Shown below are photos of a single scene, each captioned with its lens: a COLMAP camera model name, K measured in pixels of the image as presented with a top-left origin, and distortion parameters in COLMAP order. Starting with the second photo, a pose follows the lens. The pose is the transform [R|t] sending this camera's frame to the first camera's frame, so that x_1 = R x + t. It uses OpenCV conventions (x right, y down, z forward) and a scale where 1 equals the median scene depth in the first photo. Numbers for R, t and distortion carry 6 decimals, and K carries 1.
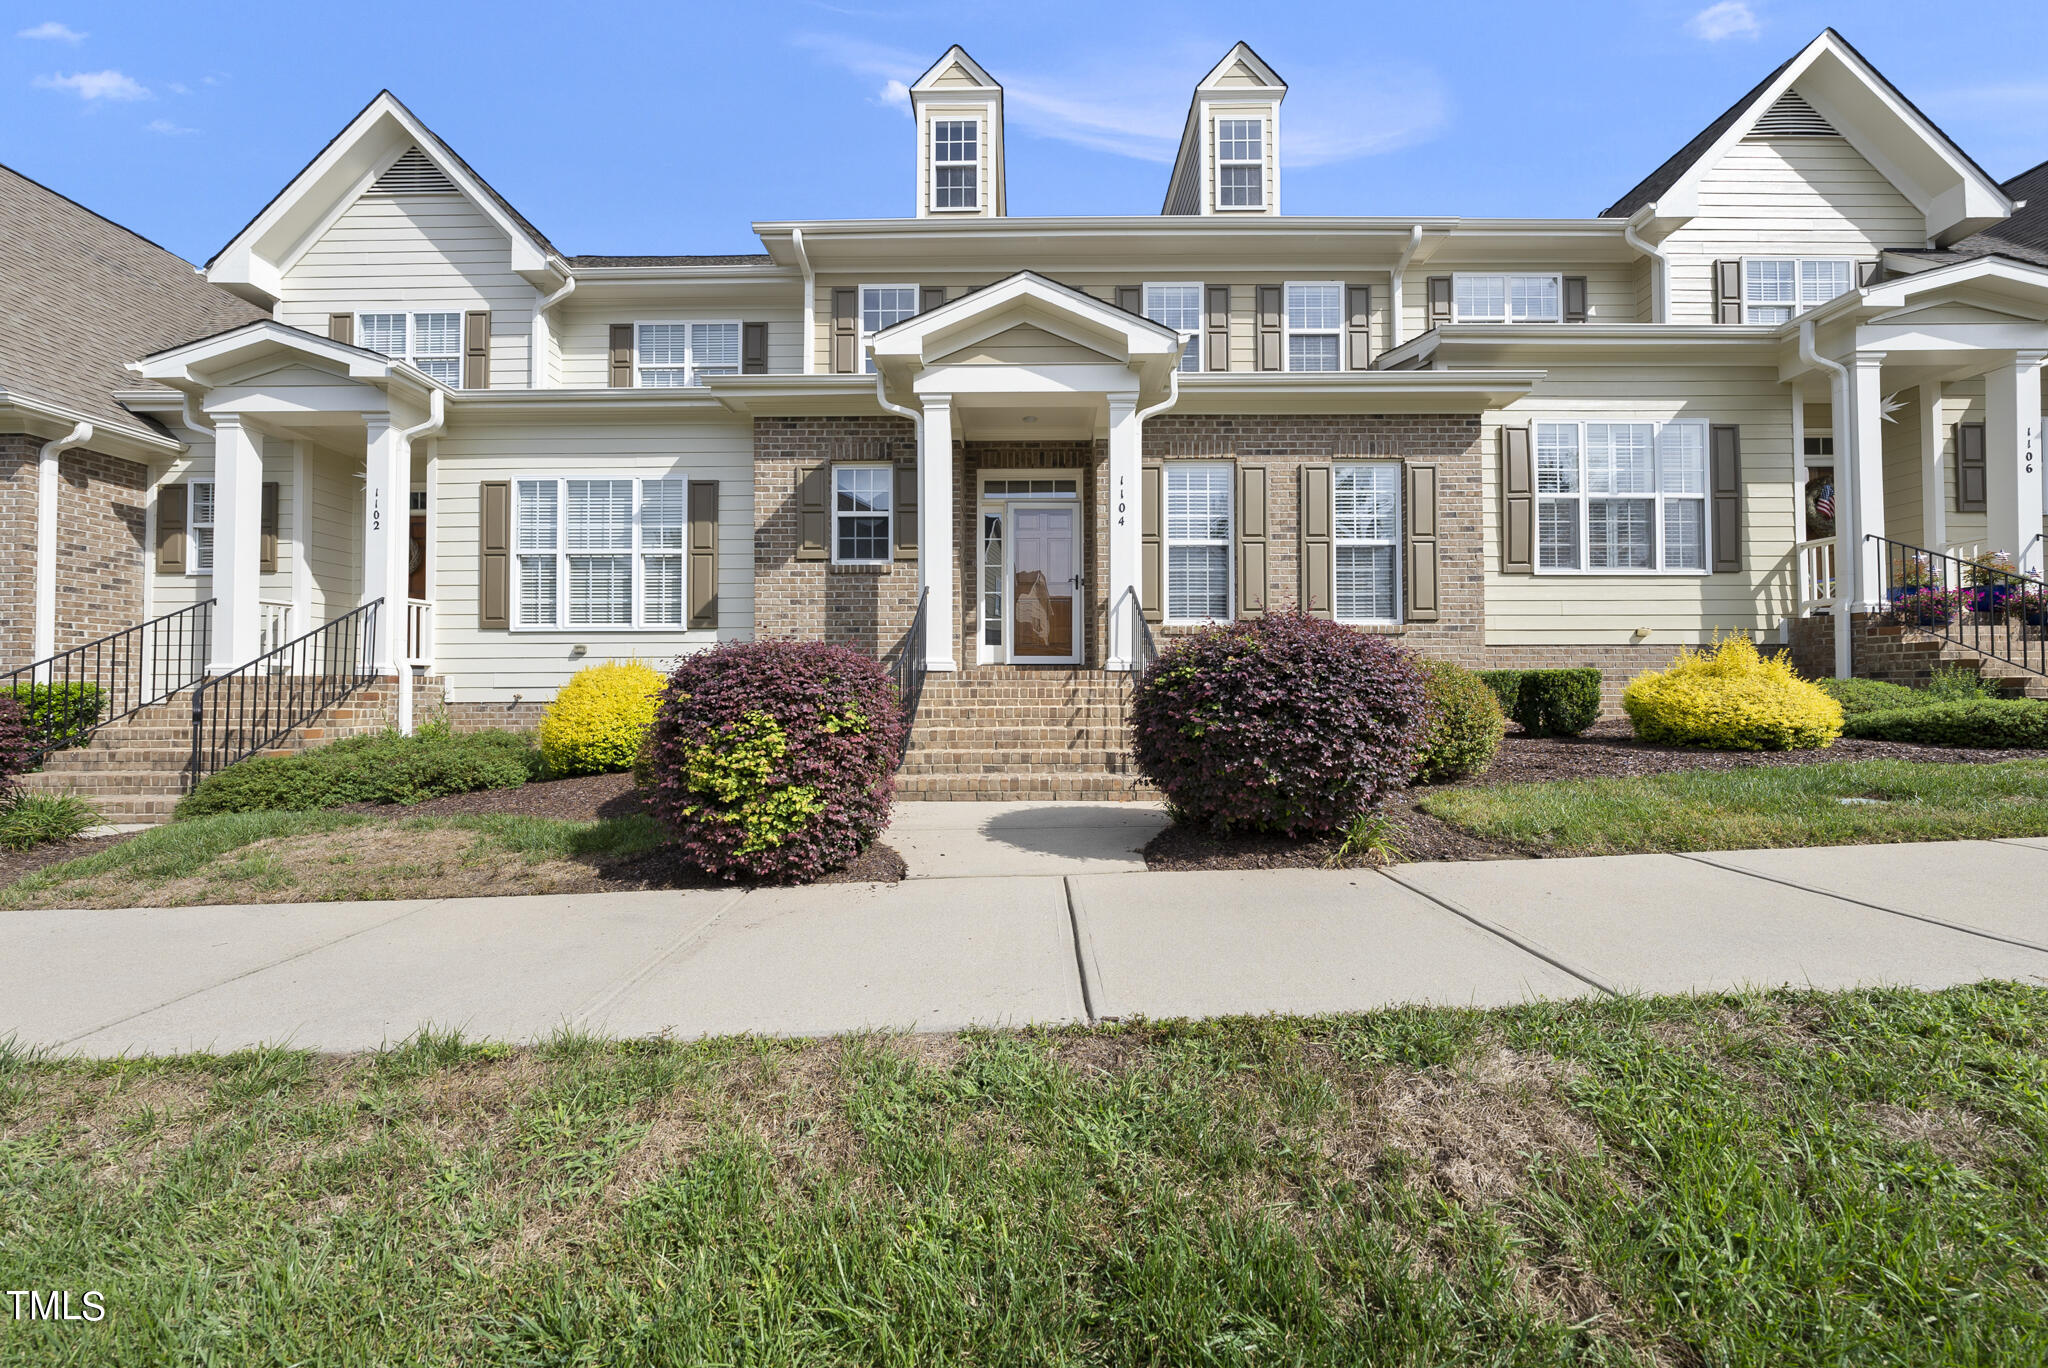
lens RADIAL K [[709.8, 0, 1025.3], [0, 709.8, 679.4], [0, 0, 1]] dist [-0.000837, 0.000011]
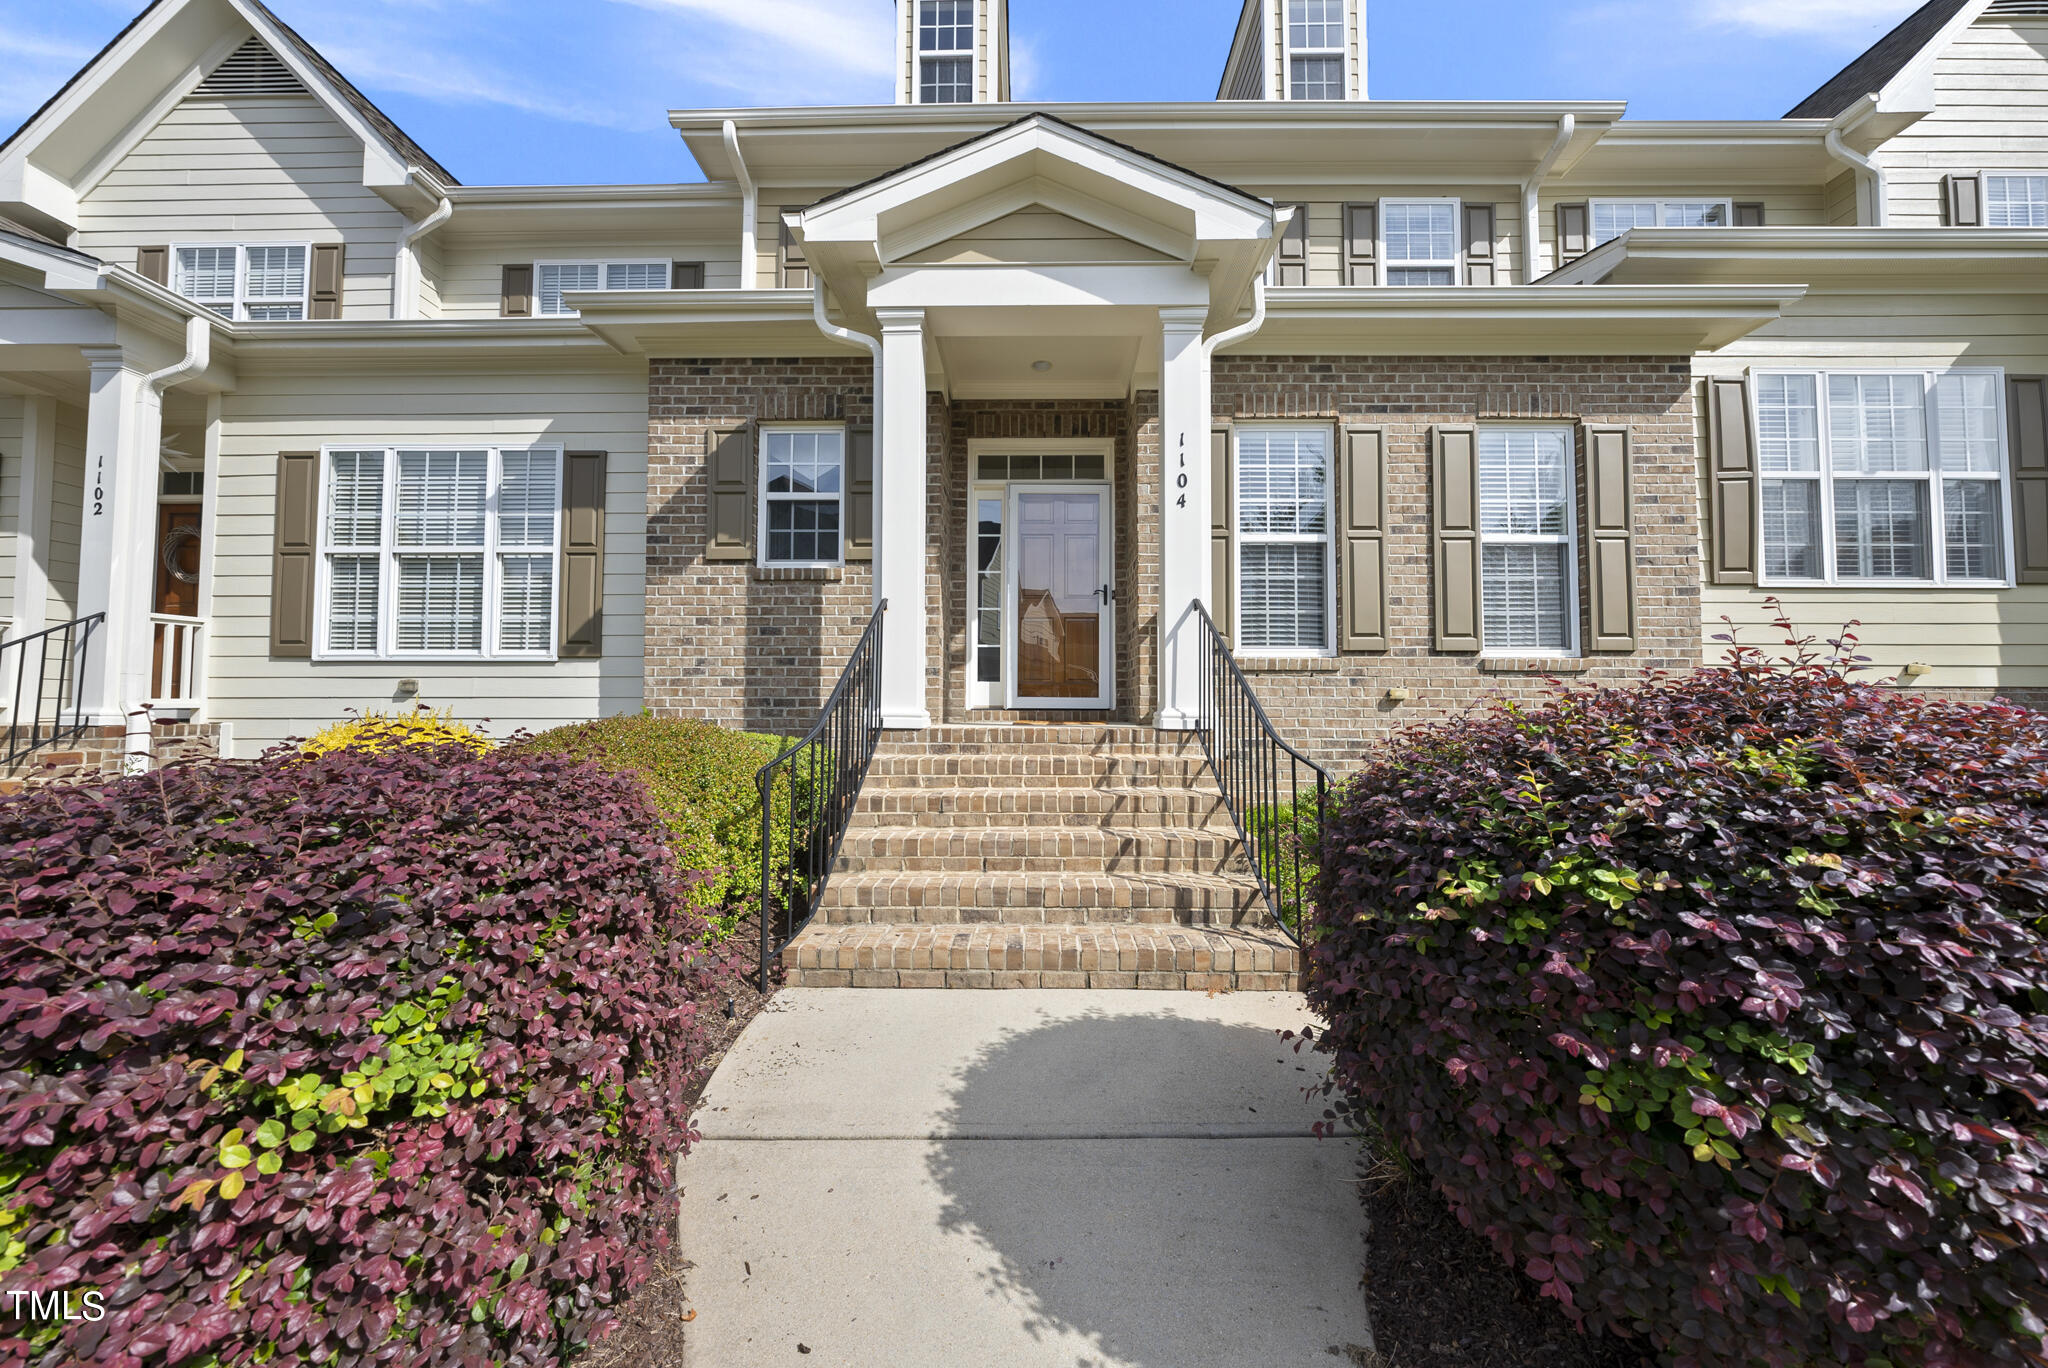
lens RADIAL K [[709.8, 0, 1025.3], [0, 709.8, 679.4], [0, 0, 1]] dist [-0.000837, 0.000011]
pose [[0.999956, 0.004810, -0.008052, -0.002329], [-0.004996, 0.999717, -0.023248, -0.035678], [0.007938, 0.023287, 0.999697, 0.293324]]
